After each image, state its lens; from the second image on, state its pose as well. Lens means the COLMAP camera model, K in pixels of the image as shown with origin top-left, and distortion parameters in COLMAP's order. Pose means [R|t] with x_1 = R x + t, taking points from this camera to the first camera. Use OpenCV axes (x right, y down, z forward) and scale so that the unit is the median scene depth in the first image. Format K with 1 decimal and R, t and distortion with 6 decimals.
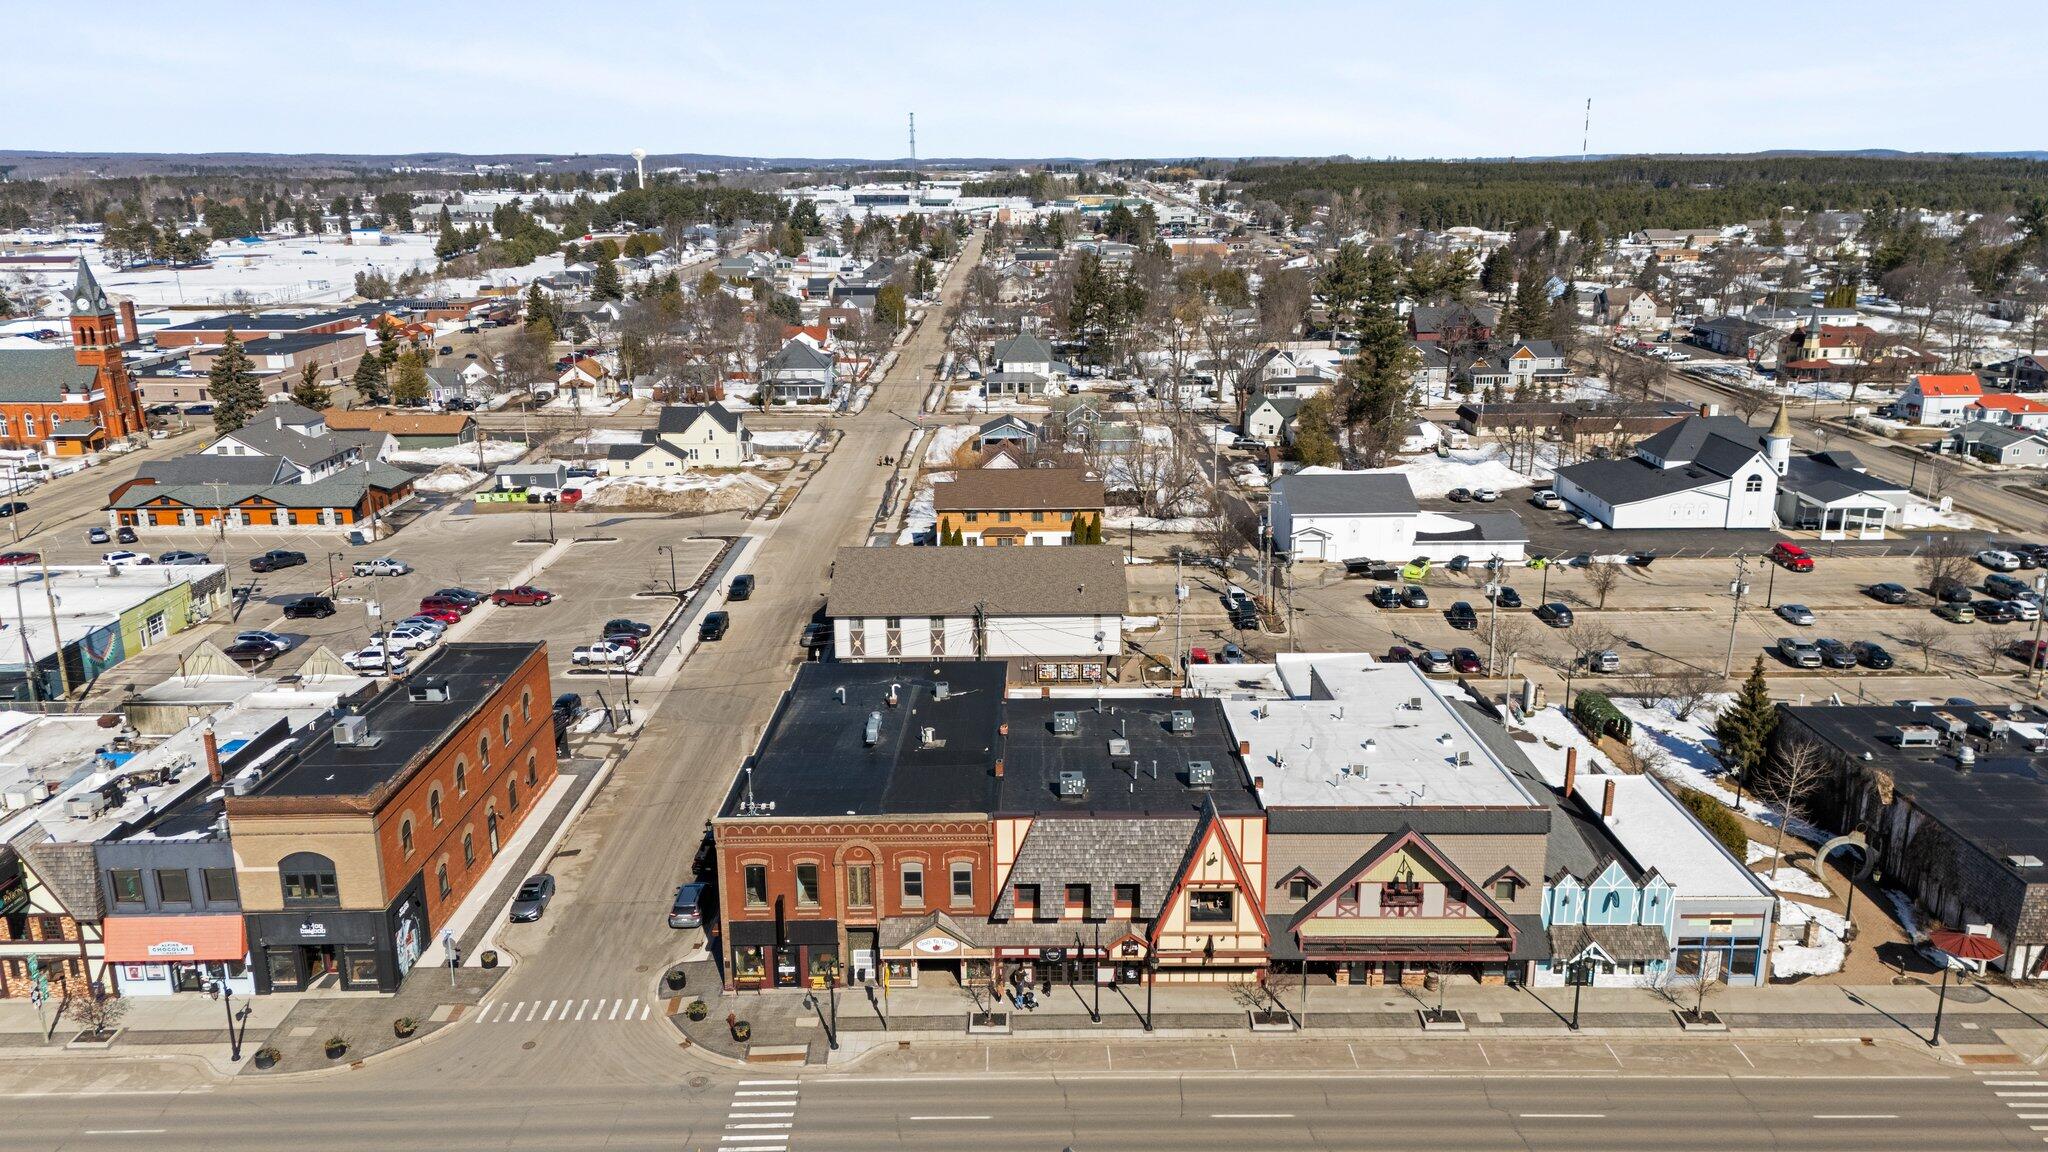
lens RADIAL K [[1466.4, 0, 1033.2], [0, 1466.4, 566.5], [0, 0, 1]] dist [0.093324, -0.095650]
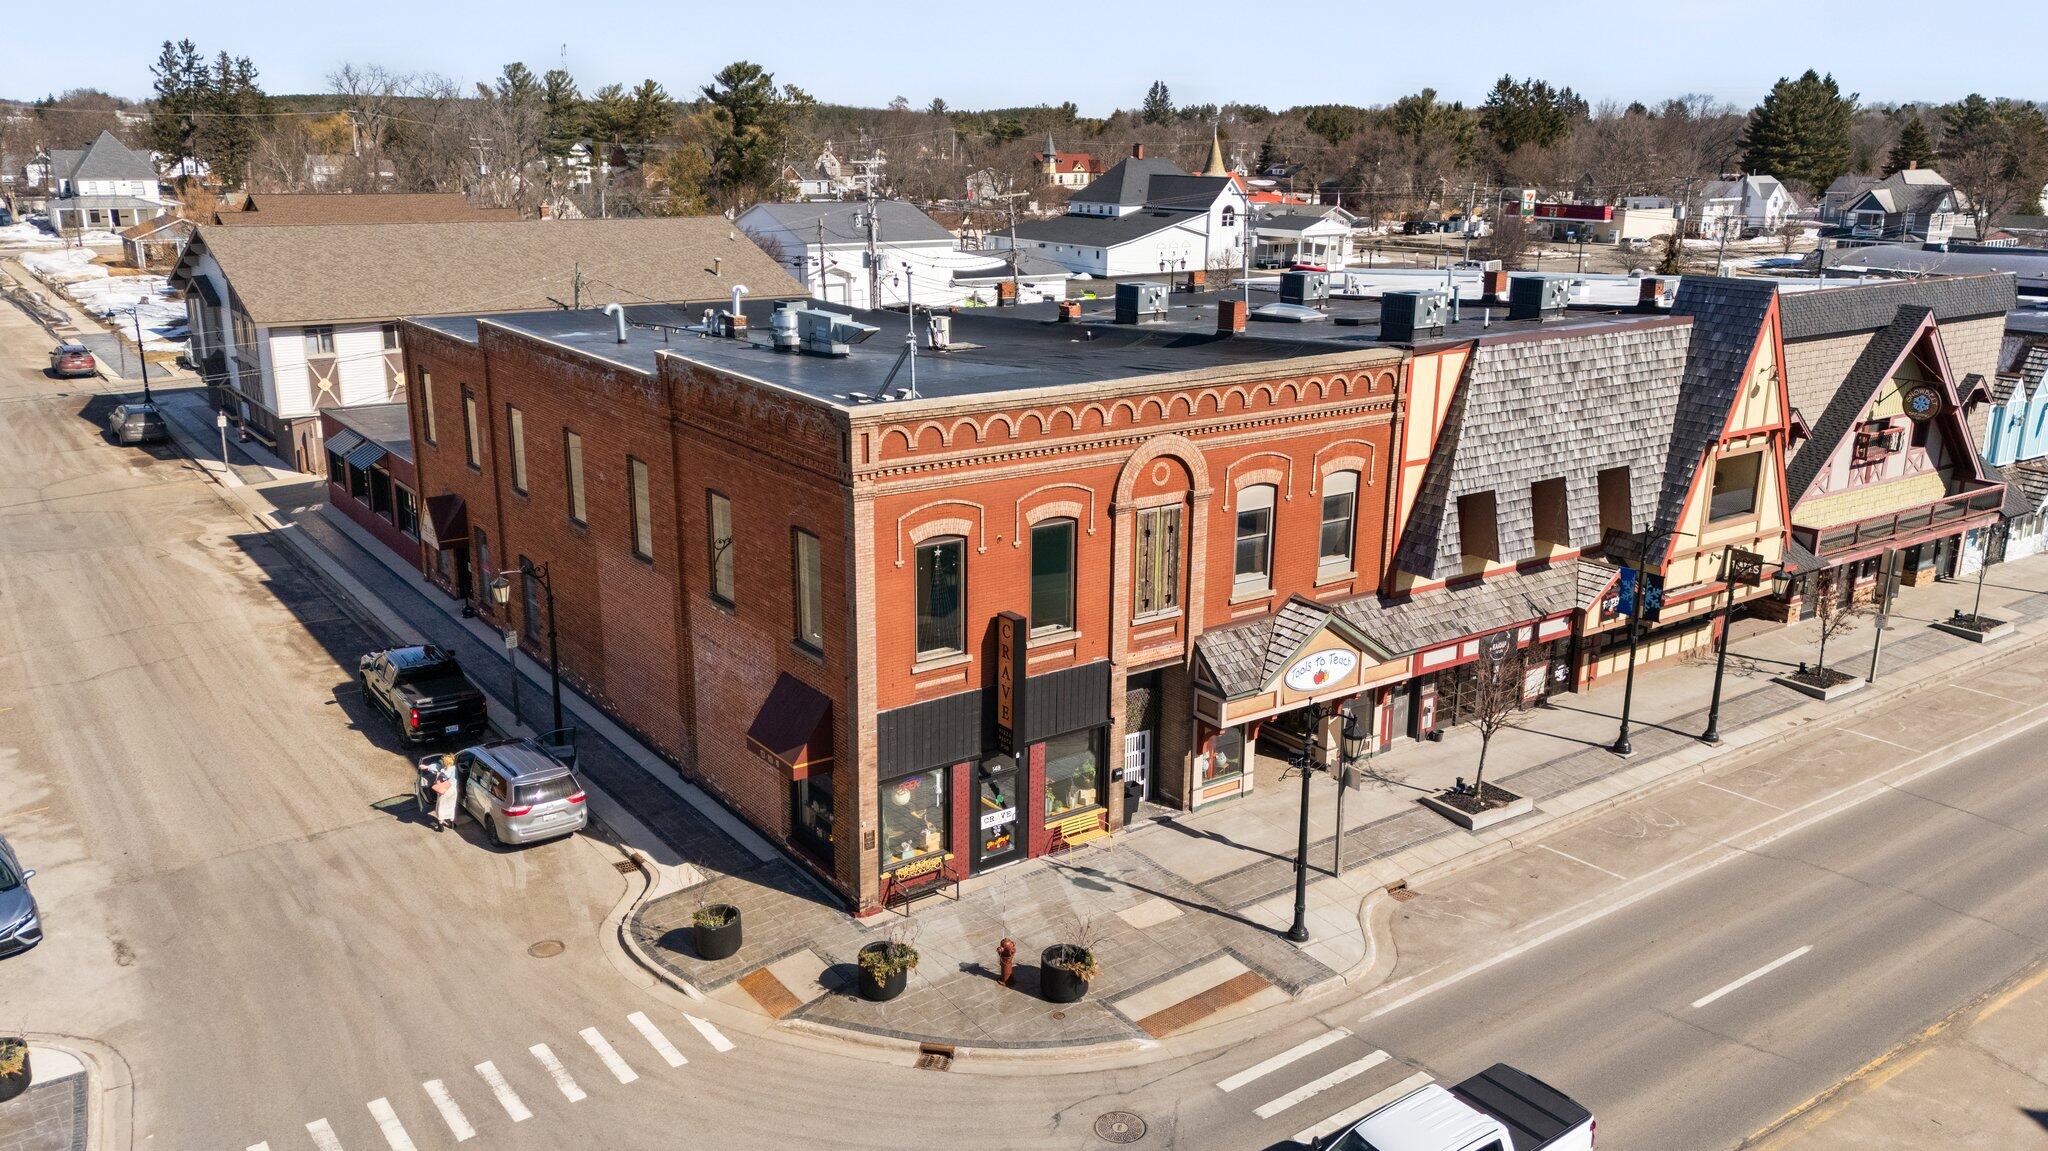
lens RADIAL K [[1567.8, 0, 1024.0], [0, 1567.8, 575.5], [0, 0, 1]] dist [0.098482, -0.101943]
pose [[0.813168, -0.144965, 0.563687, -0.374968], [0.137740, 0.988906, 0.055617, 0.185793], [-0.565496, 0.032416, 0.824114, 0.650145]]
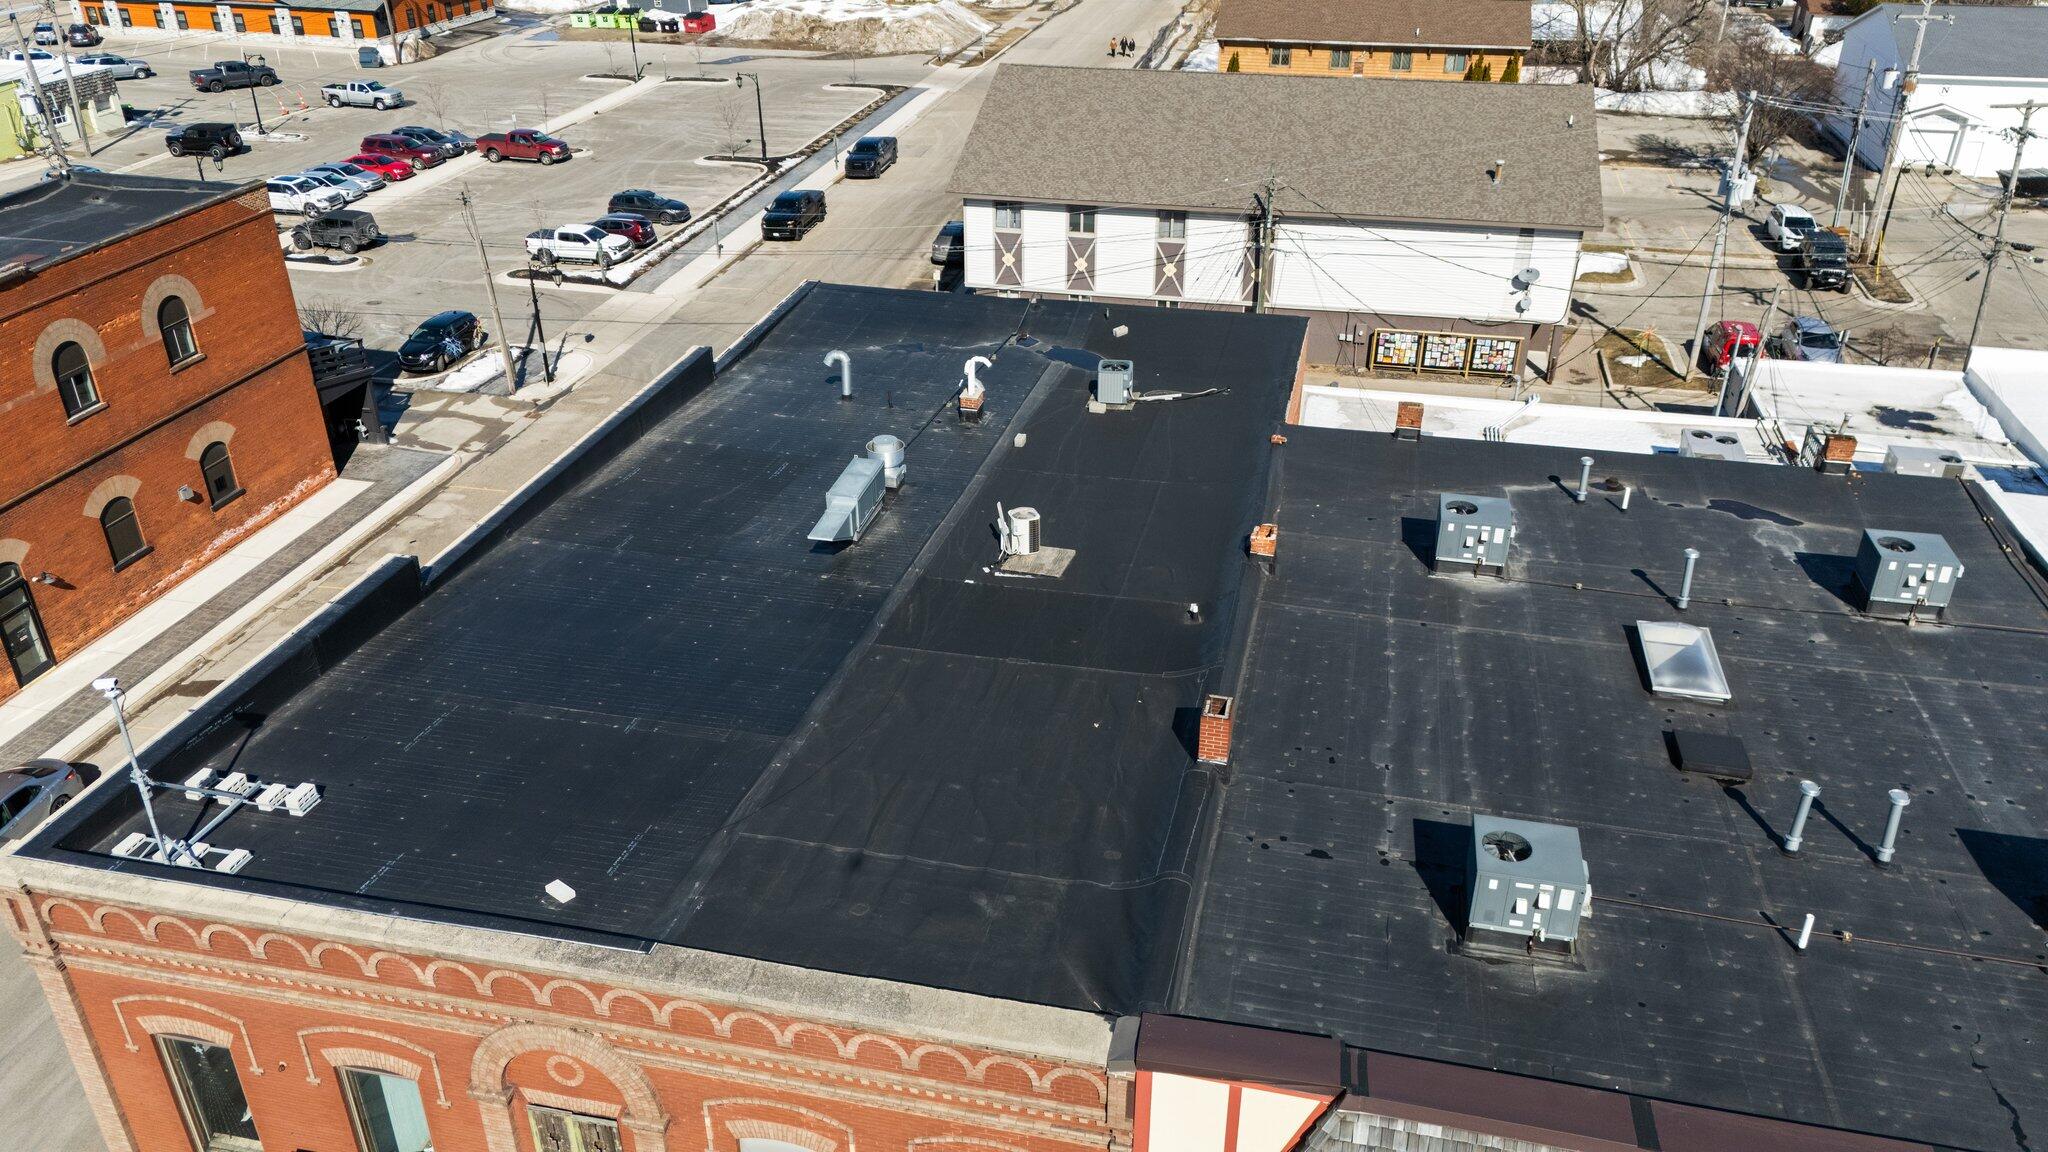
lens RADIAL K [[1495.8, 0, 1032.8], [0, 1495.8, 572.3], [0, 0, 1]] dist [0.093957, -0.109473]
pose [[0.975988, 0.111539, -0.187099, -0.008677], [-0.065183, 0.969142, 0.237728, 0.052485], [0.207842, -0.219824, 0.953142, 0.771941]]
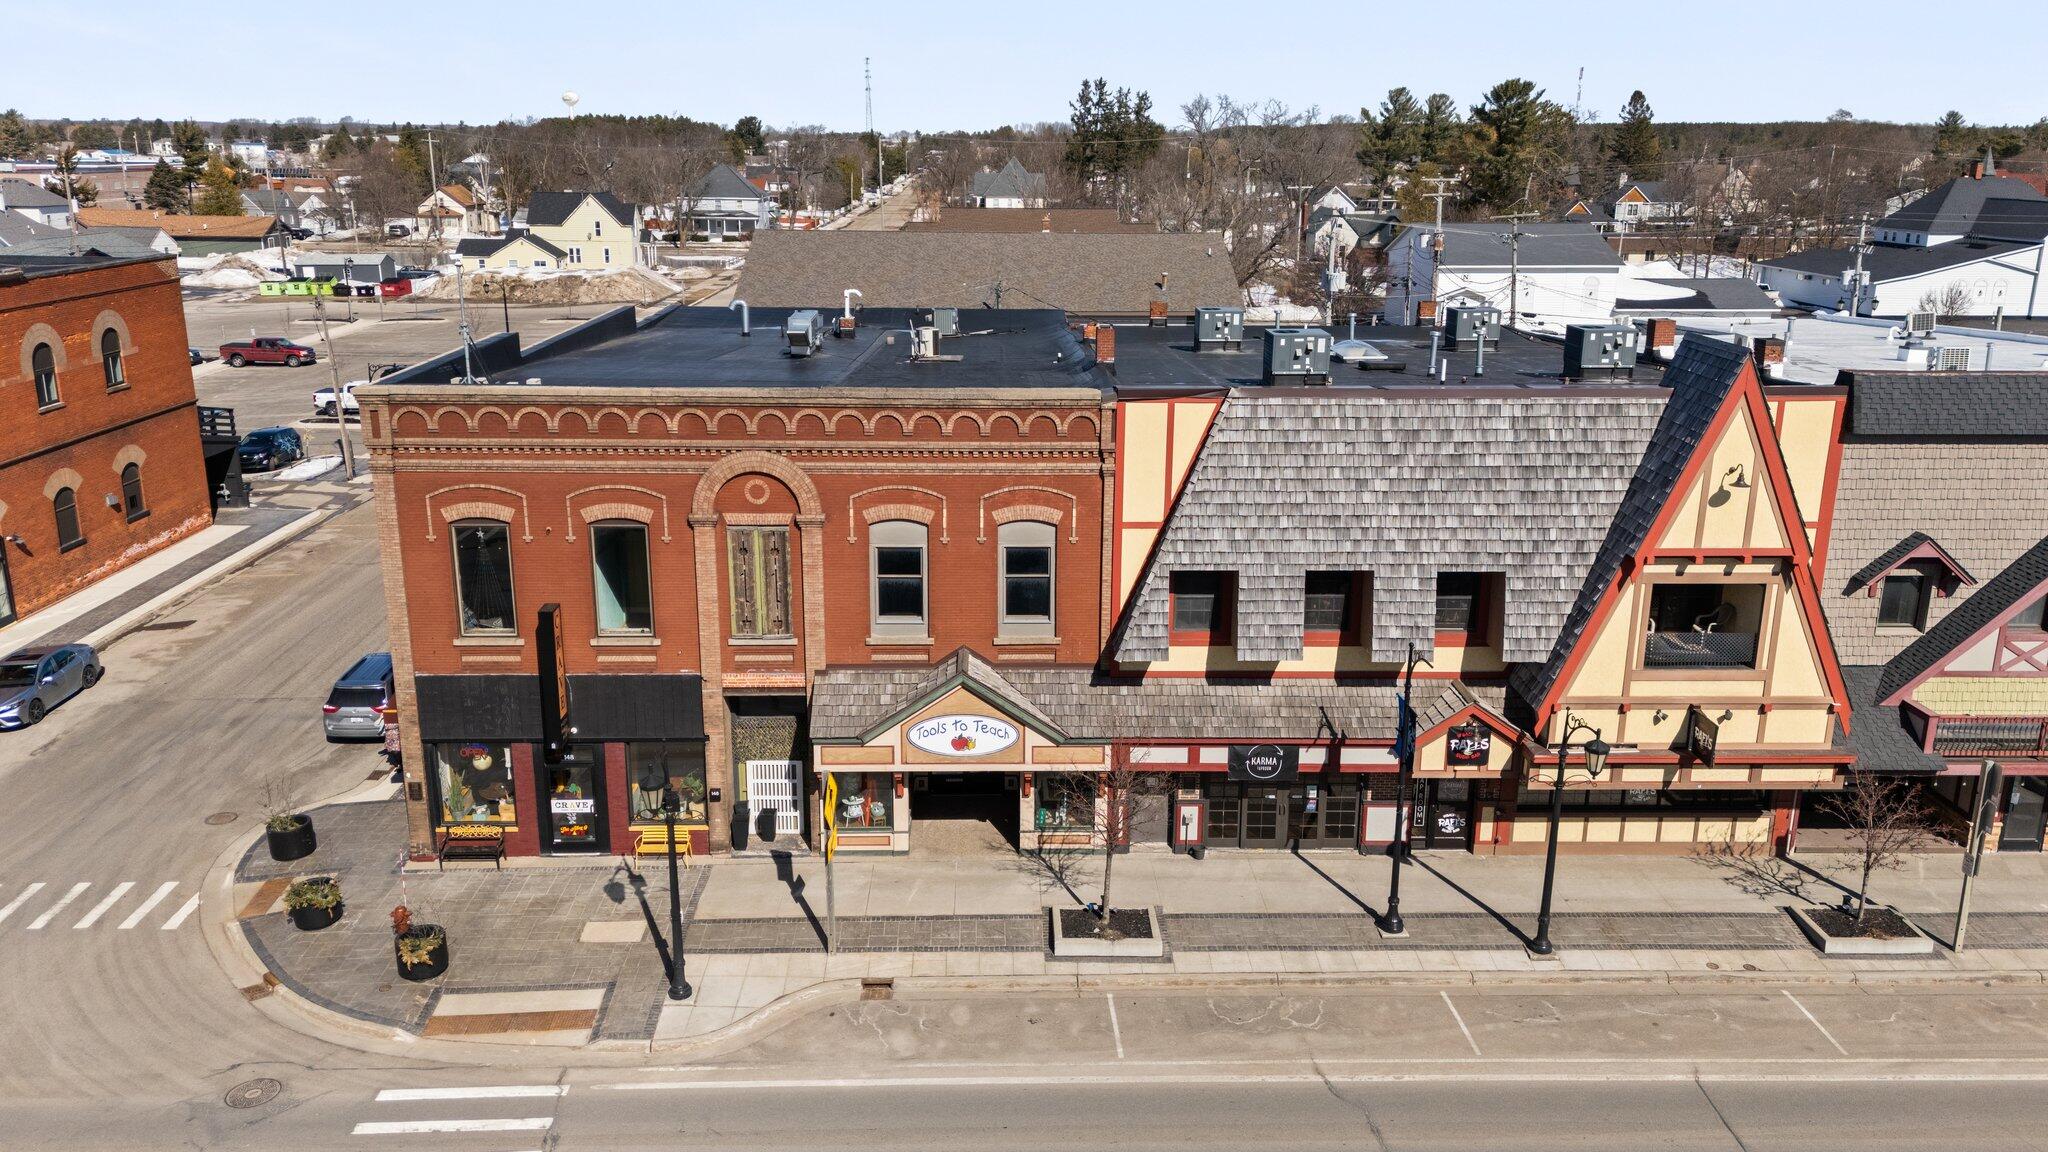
lens RADIAL K [[1538.4, 0, 1038.0], [0, 1538.4, 565.8], [0, 0, 1]] dist [0.101002, -0.119593]
pose [[0.999530, 0.007452, 0.029741, -0.055912], [-0.007542, 0.999967, 0.002921, 0.203880], [-0.029718, -0.003144, 0.999553, 0.579057]]
